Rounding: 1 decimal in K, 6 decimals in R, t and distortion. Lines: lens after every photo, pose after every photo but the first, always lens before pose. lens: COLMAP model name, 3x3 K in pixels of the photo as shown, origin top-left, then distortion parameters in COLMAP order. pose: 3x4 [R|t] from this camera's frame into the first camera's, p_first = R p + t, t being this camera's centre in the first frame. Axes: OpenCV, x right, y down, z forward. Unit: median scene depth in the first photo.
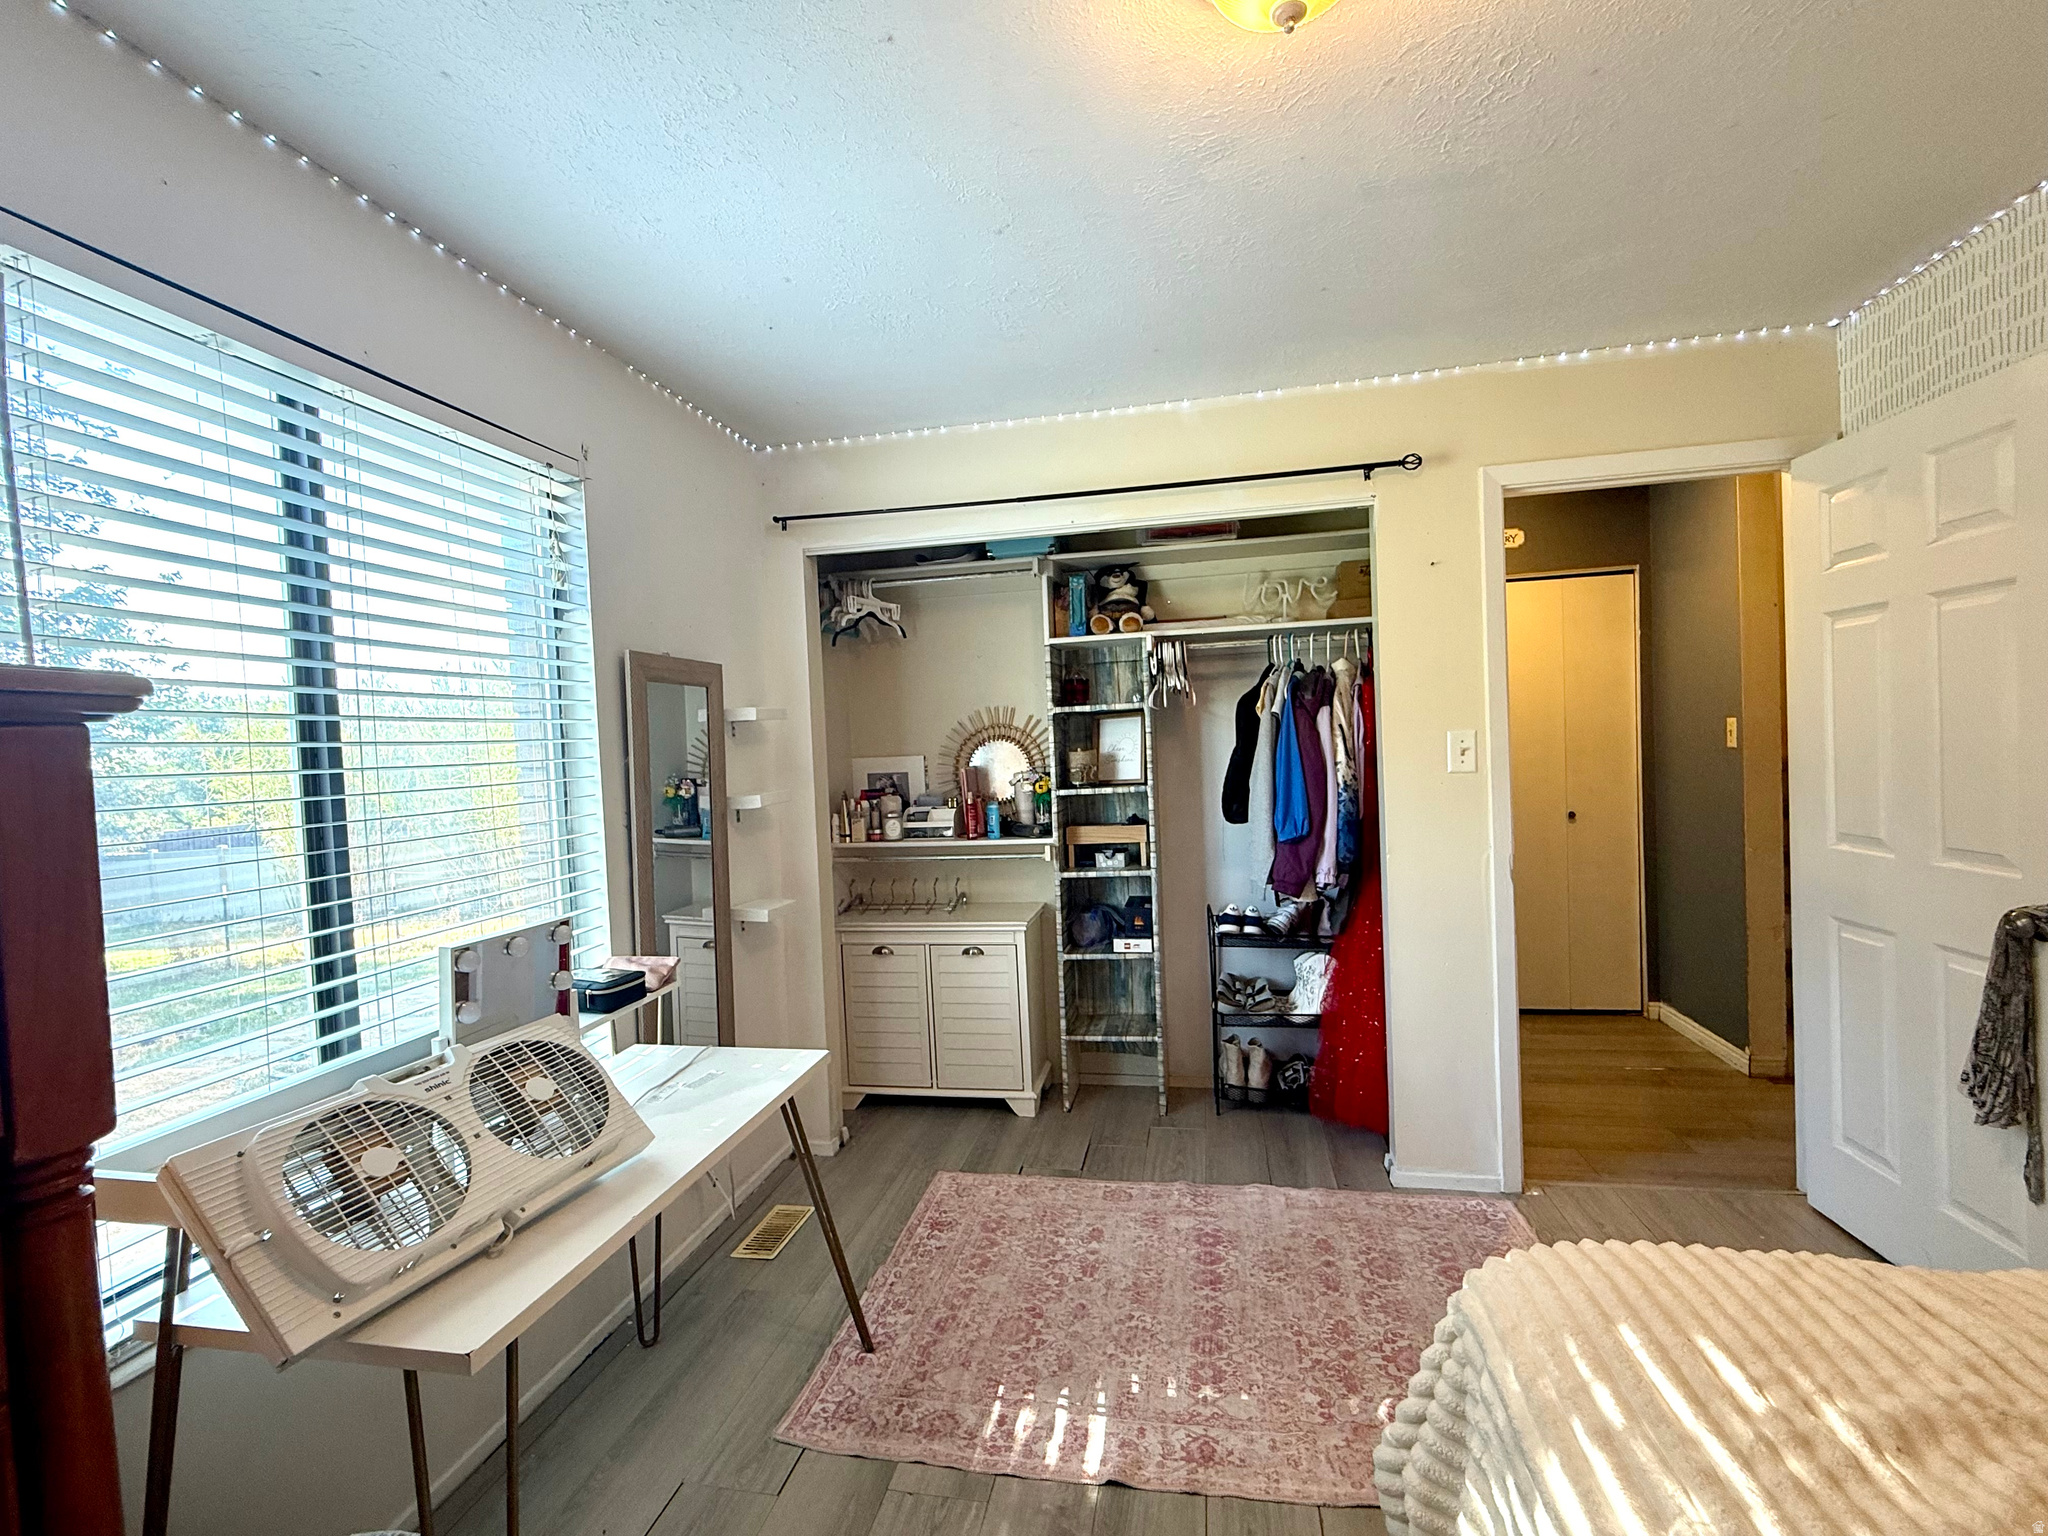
lens RADIAL K [[920.7, 0, 1022.0], [0, 920.7, 758.3], [0, 0, 1]] dist [-0.000856, -0.000043]
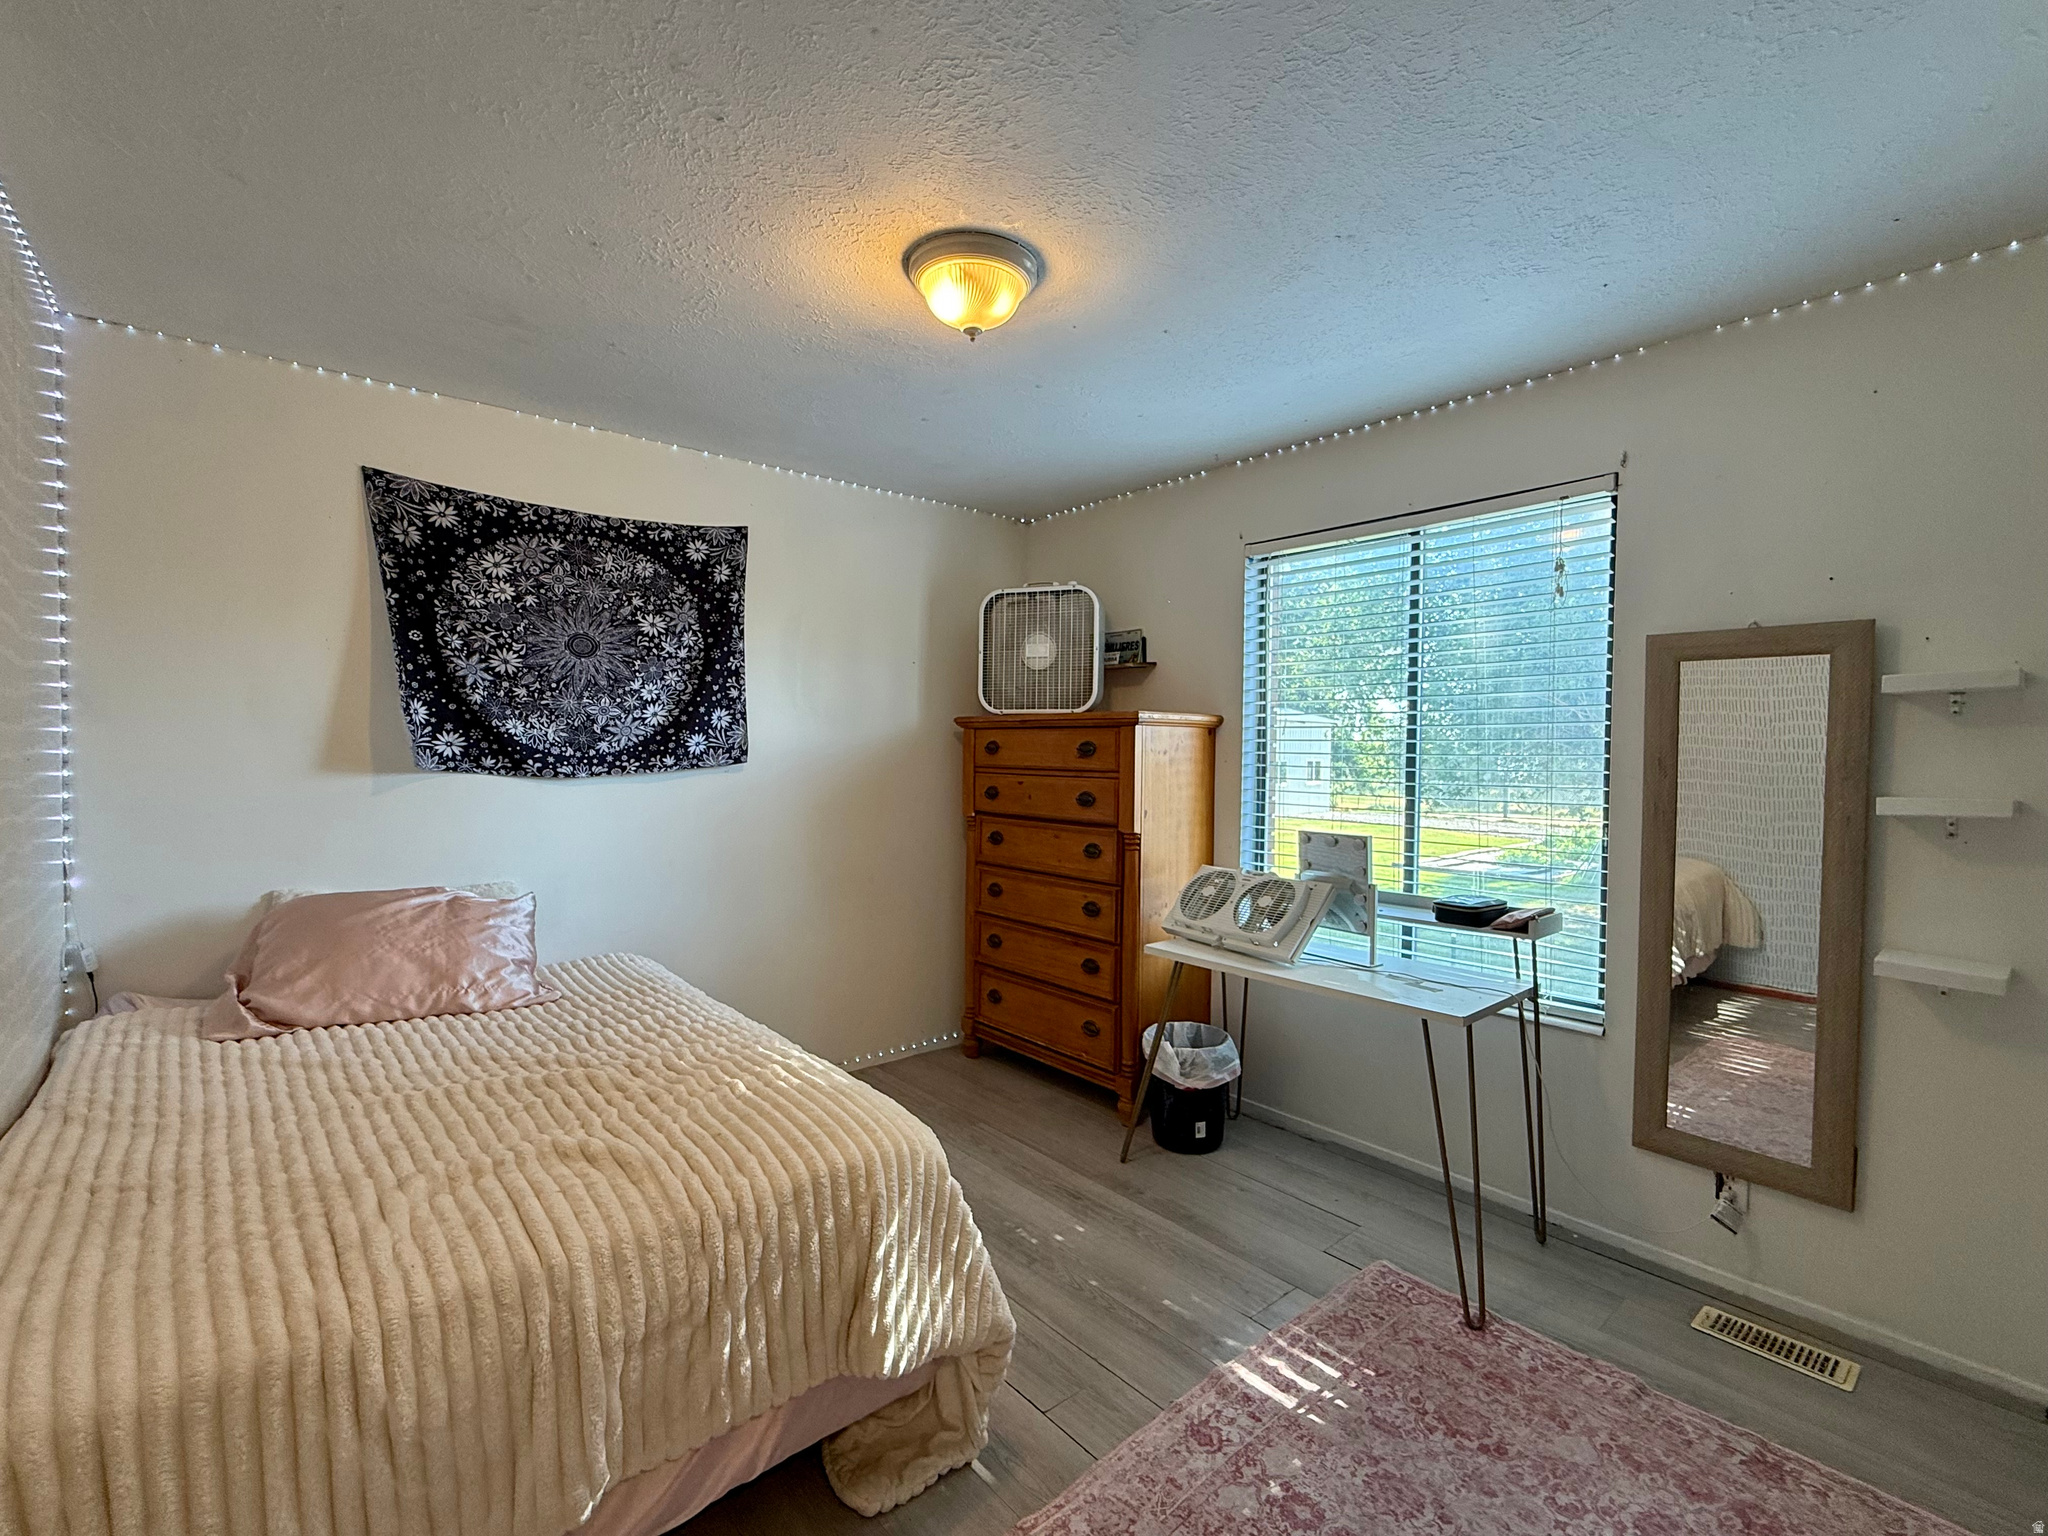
lens RADIAL K [[920.7, 0, 1026.2], [0, 920.7, 767.9], [0, 0, 1]] dist [-0.000856, -0.000043]
pose [[-0.623714, 0.046729, -0.780255, 1.017847], [0.002392, 0.998321, 0.057876, -0.037959], [0.781649, 0.034232, -0.622778, 1.374050]]
